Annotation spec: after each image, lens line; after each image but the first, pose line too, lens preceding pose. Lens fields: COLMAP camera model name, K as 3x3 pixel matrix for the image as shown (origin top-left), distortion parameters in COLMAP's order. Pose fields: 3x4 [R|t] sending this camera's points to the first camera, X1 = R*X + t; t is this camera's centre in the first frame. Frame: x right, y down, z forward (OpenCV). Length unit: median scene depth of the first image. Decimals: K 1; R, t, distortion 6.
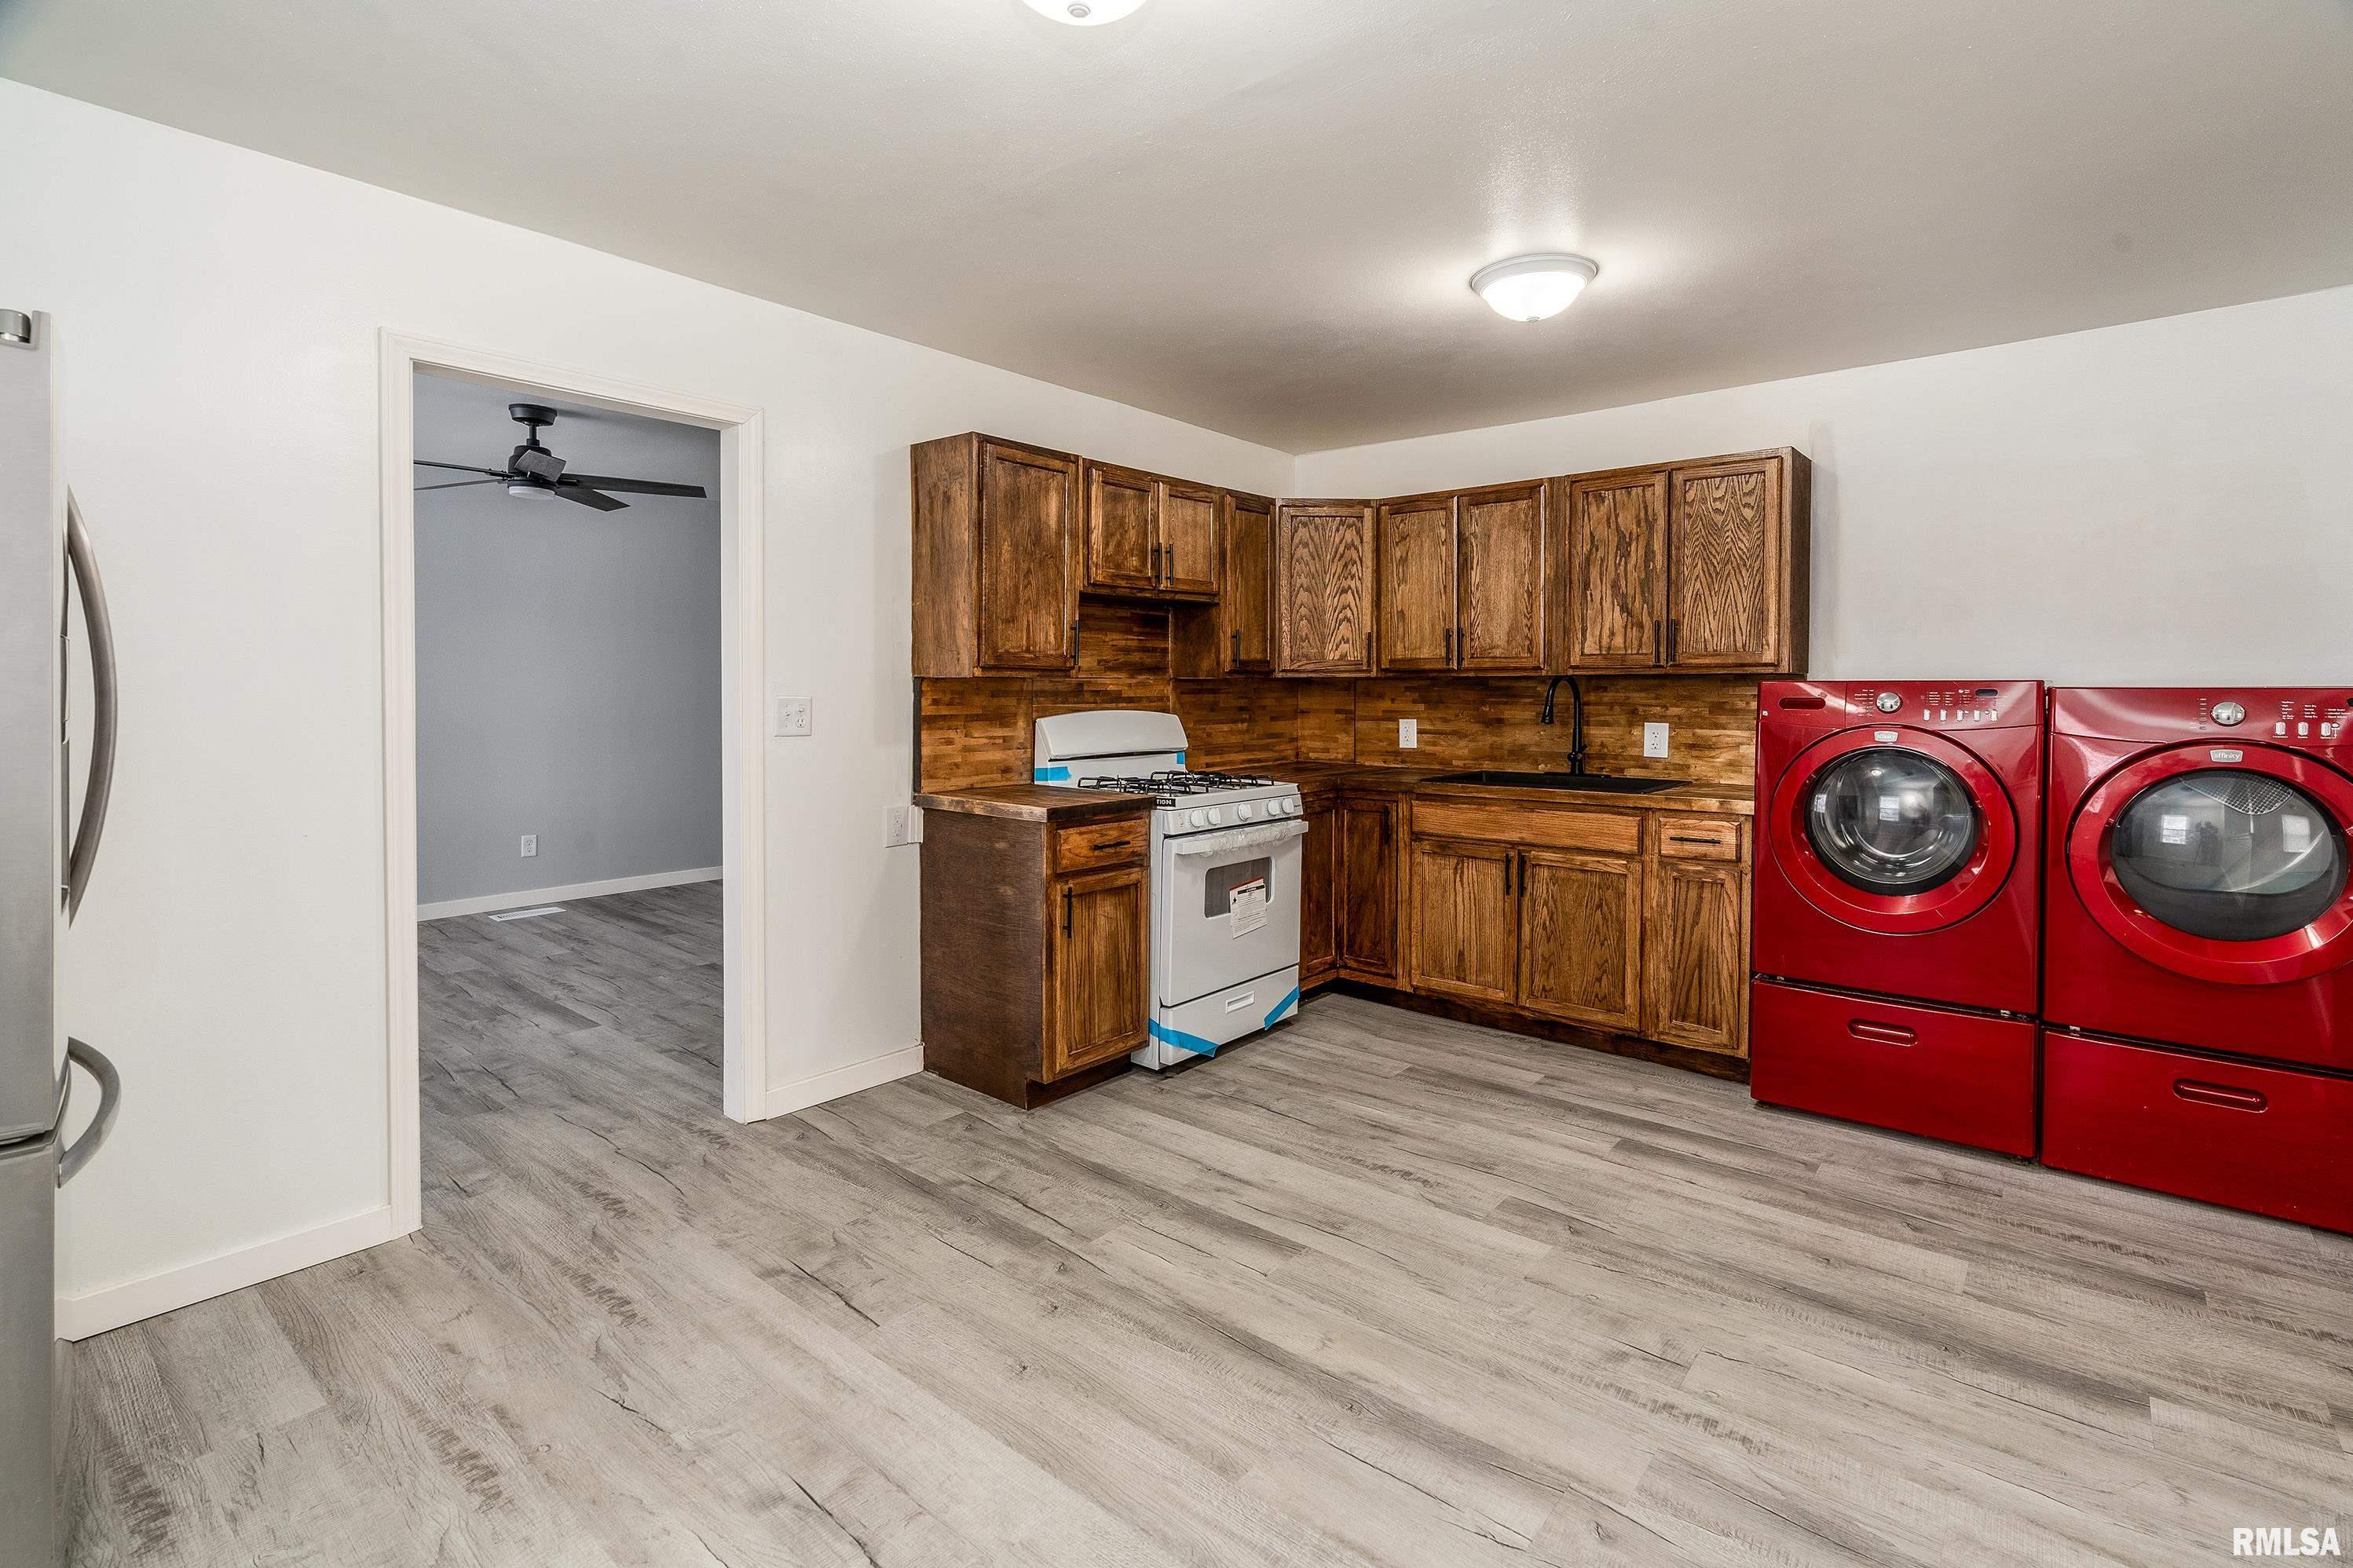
lens RADIAL K [[1085.7, 0, 1184.8], [0, 1085.7, 716.6], [0, 0, 1]] dist [-0.000815, -0.000128]
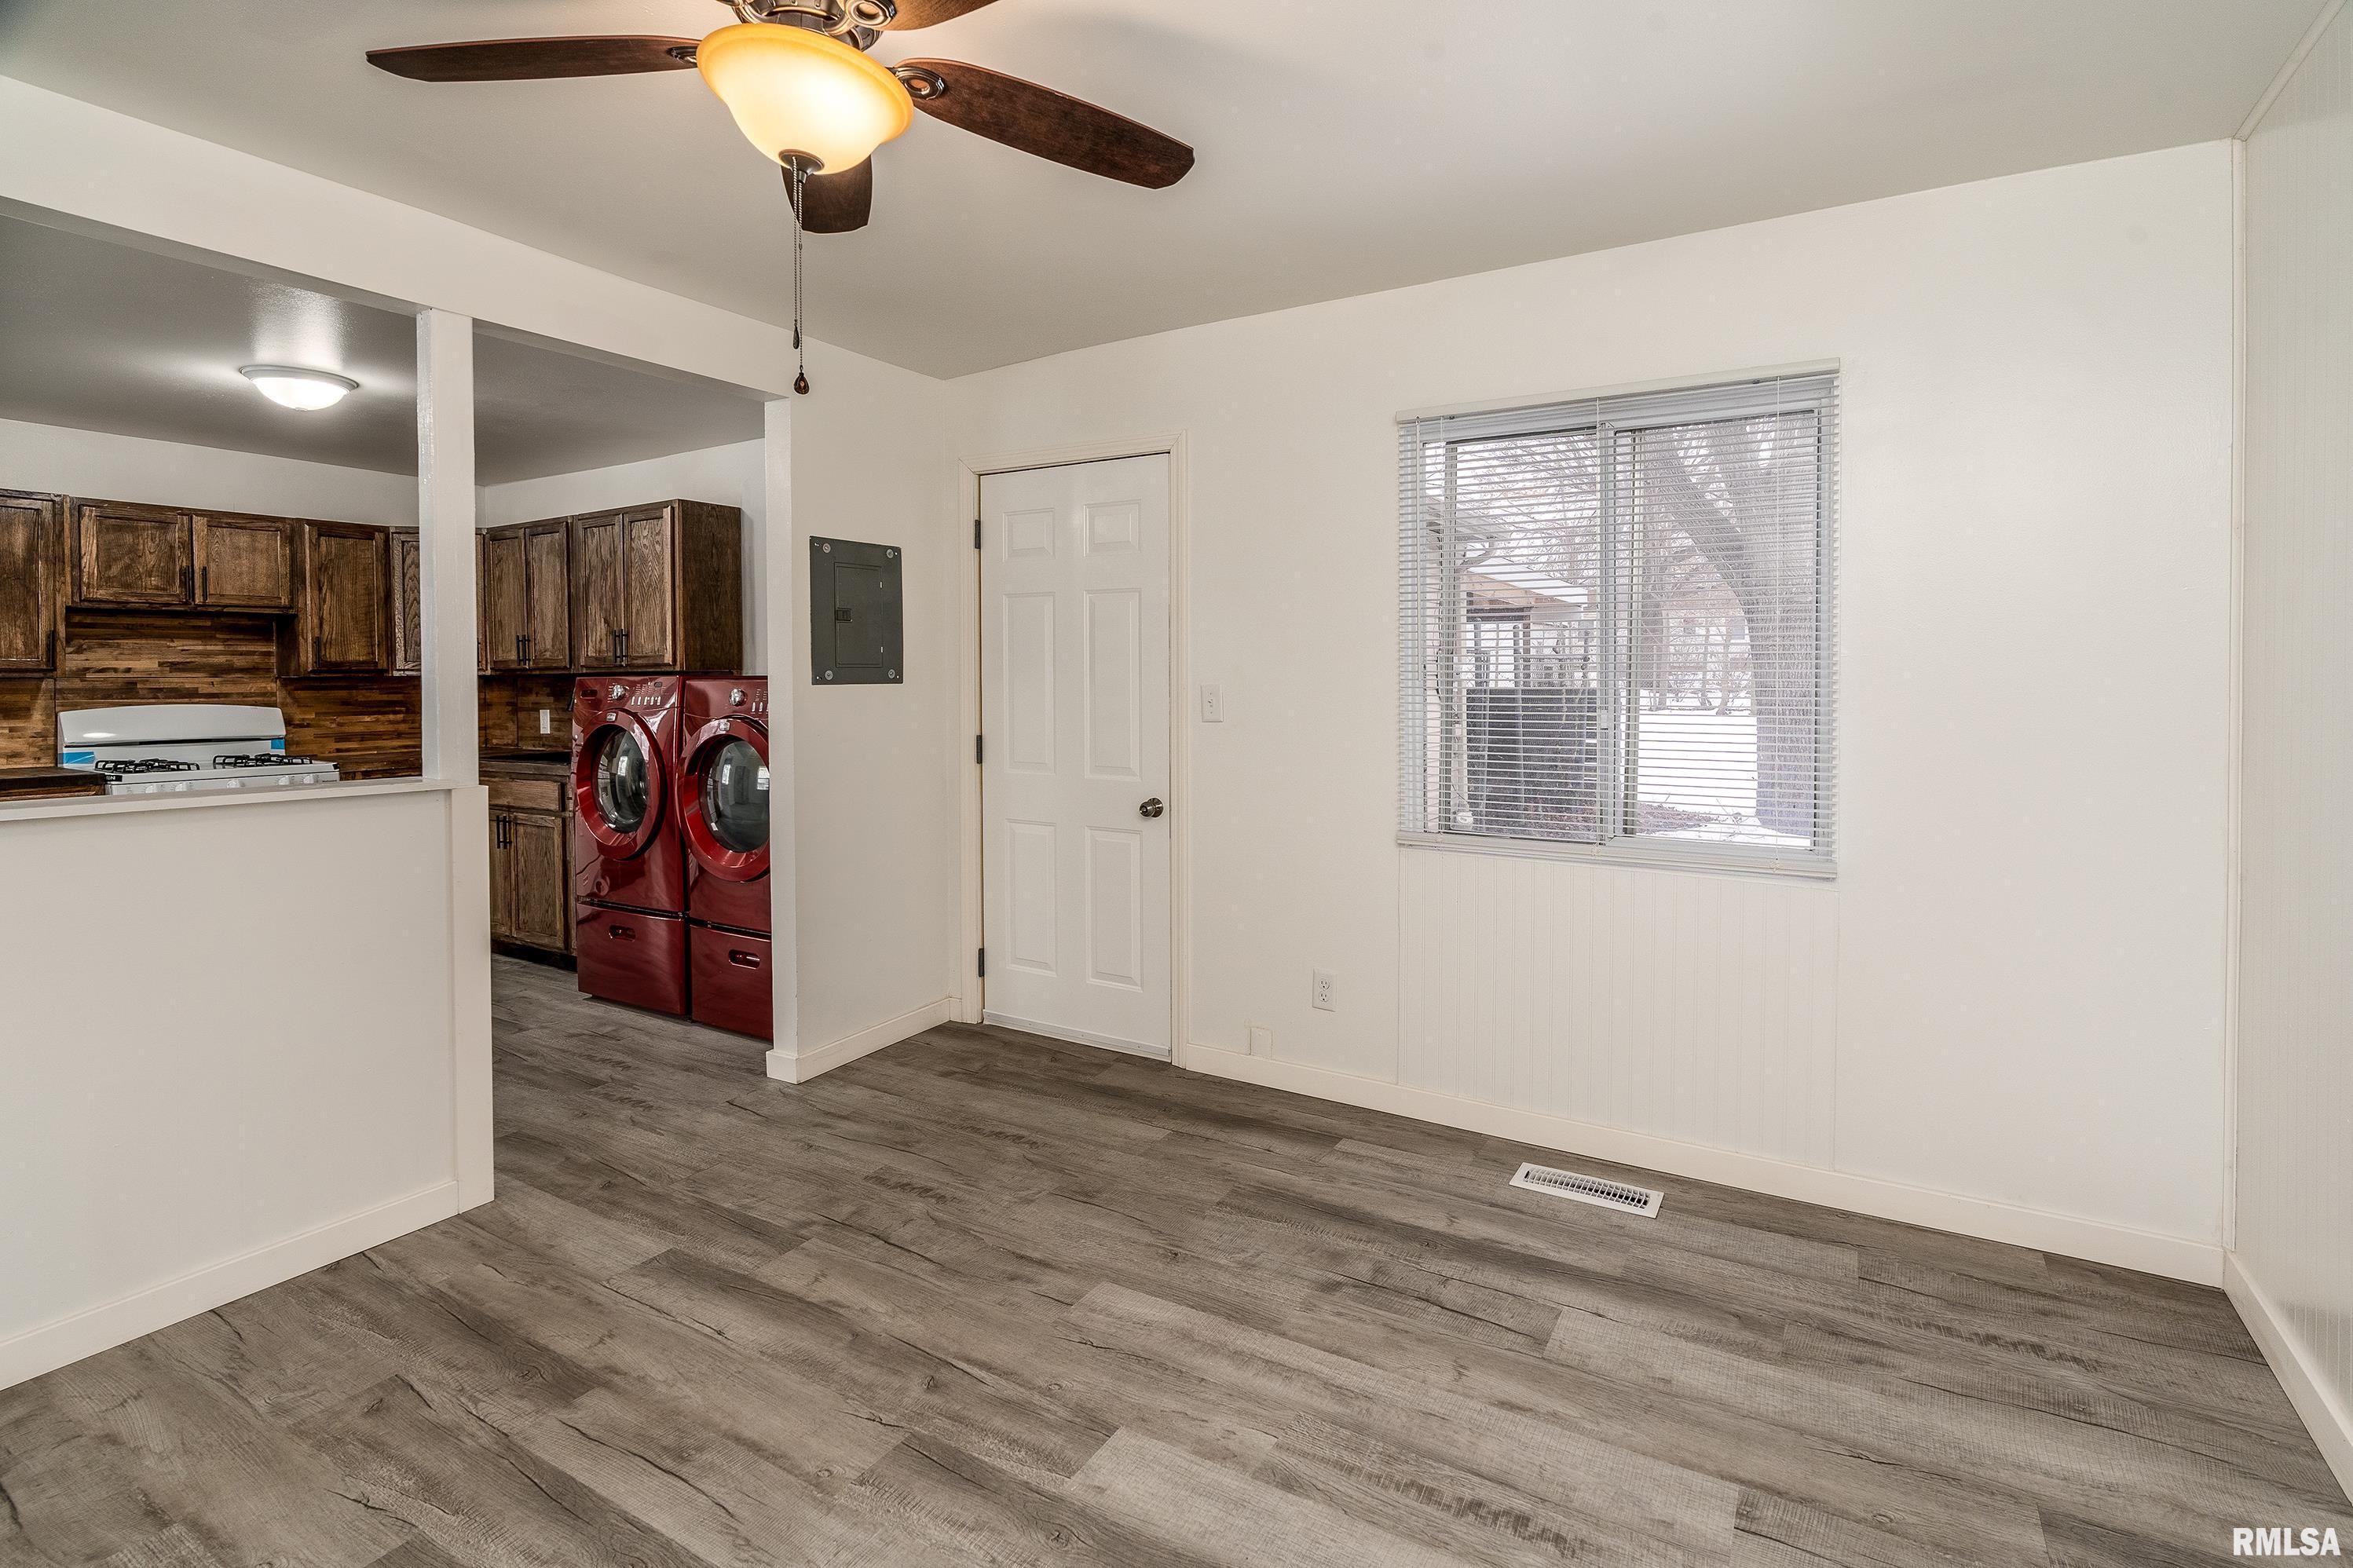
lens RADIAL K [[1105.4, 0, 1175.8], [0, 1105.4, 699.6], [0, 0, 1]] dist [0.017220, -0.000330]
pose [[0.991645, -0.008963, 0.128688, 0.915904], [0.010504, 0.999881, -0.011301, 0.015172], [-0.128572, 0.012558, 0.991621, -0.381196]]
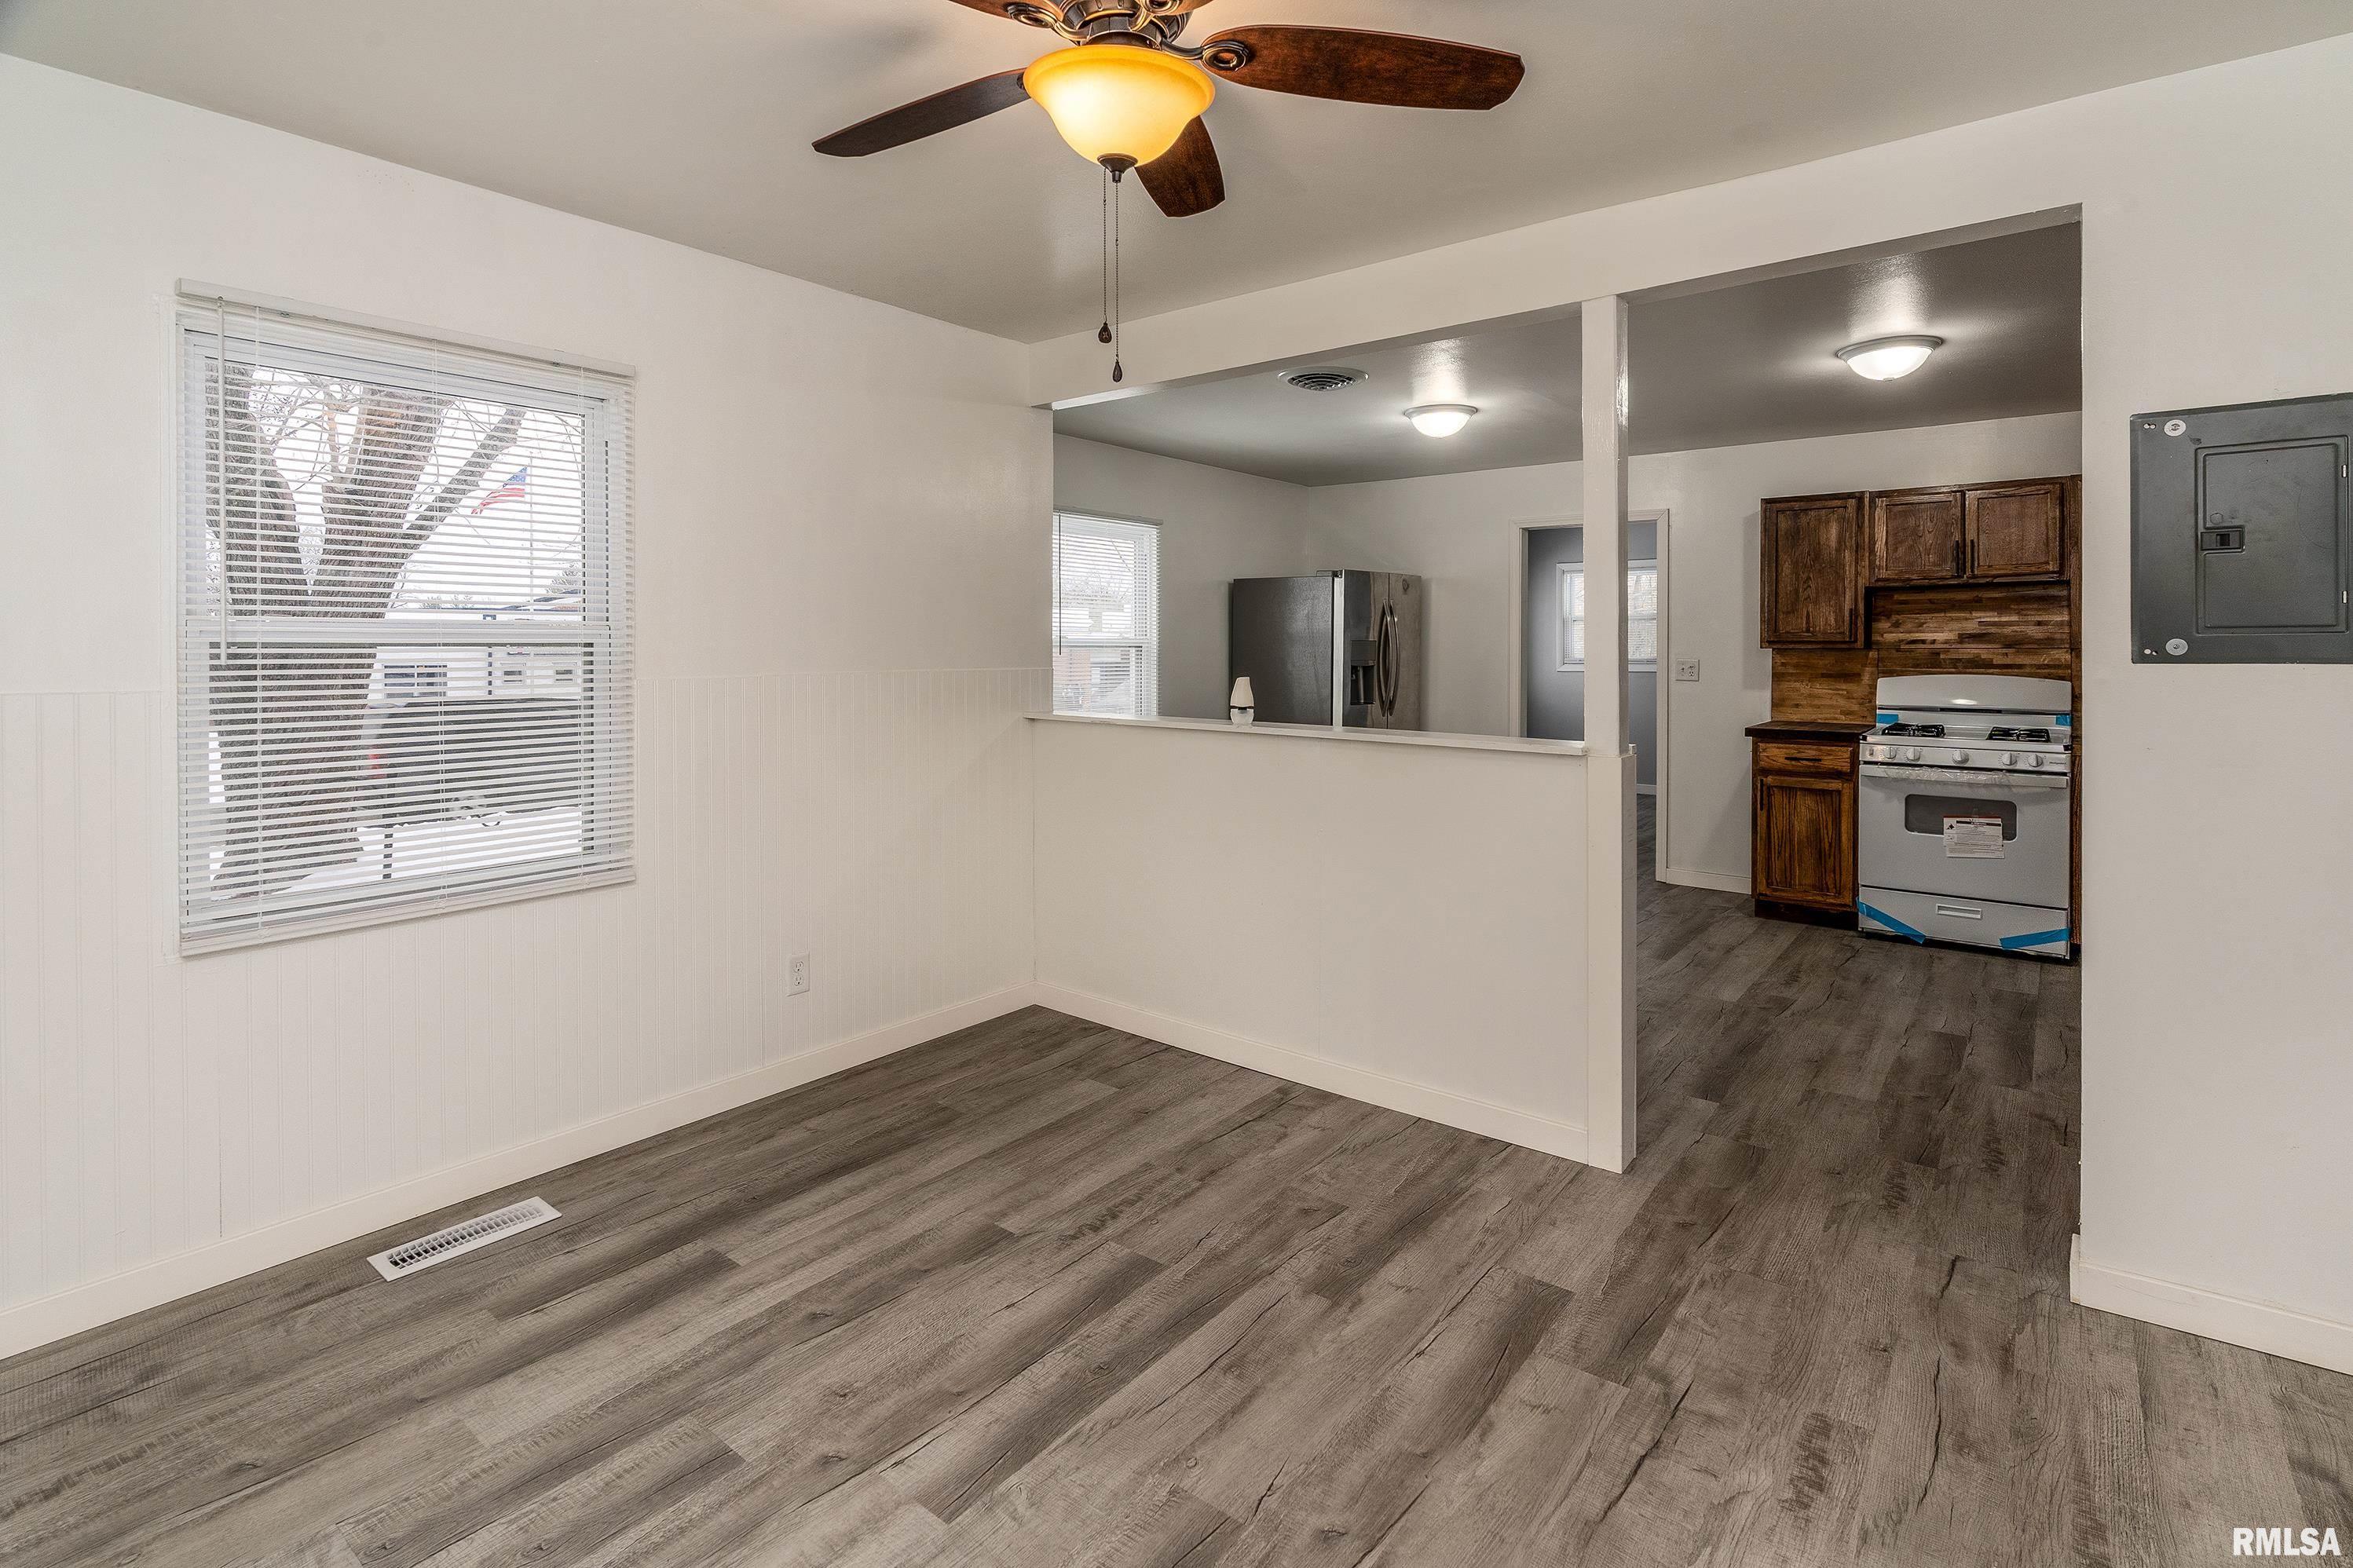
lens RADIAL K [[1144.0, 0, 1177.7], [0, 1144.0, 658.1], [0, 0, 1]] dist [0.001038, 0.000982]
pose [[0.012260, 0.004433, -0.999915, 1.300723], [-0.033420, 0.999433, 0.004021, 0.000420], [0.999366, 0.033368, 0.012401, 0.089336]]
